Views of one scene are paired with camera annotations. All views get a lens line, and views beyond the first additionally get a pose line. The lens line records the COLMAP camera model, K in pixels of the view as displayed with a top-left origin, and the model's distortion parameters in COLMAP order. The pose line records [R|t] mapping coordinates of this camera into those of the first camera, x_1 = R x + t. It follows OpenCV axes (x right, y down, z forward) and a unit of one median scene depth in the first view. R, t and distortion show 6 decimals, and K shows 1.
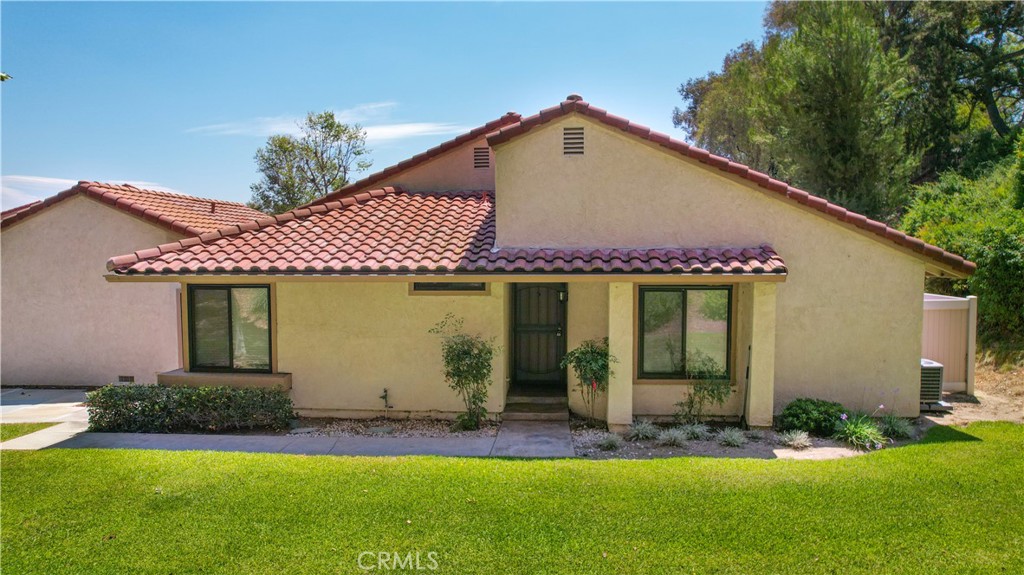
lens RADIAL K [[640.2, 0, 512.0], [0, 640.2, 270.1], [0, 0, 1]] dist [-0.035796, -0.000411]
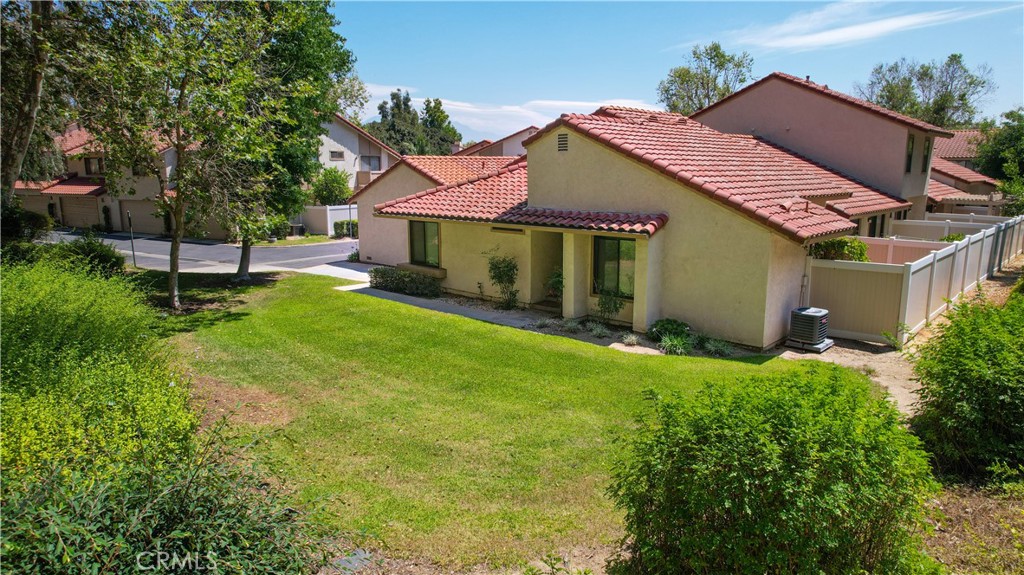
lens RADIAL K [[631.5, 0, 515.1], [0, 631.5, 287.2], [0, 0, 1]] dist [-0.075929, 0.067278]
pose [[0.760694, 0.113098, -0.639182, 1.062123], [-0.006251, 0.985935, 0.167014, -0.108384], [0.649081, -0.123052, 0.750701, -0.311472]]
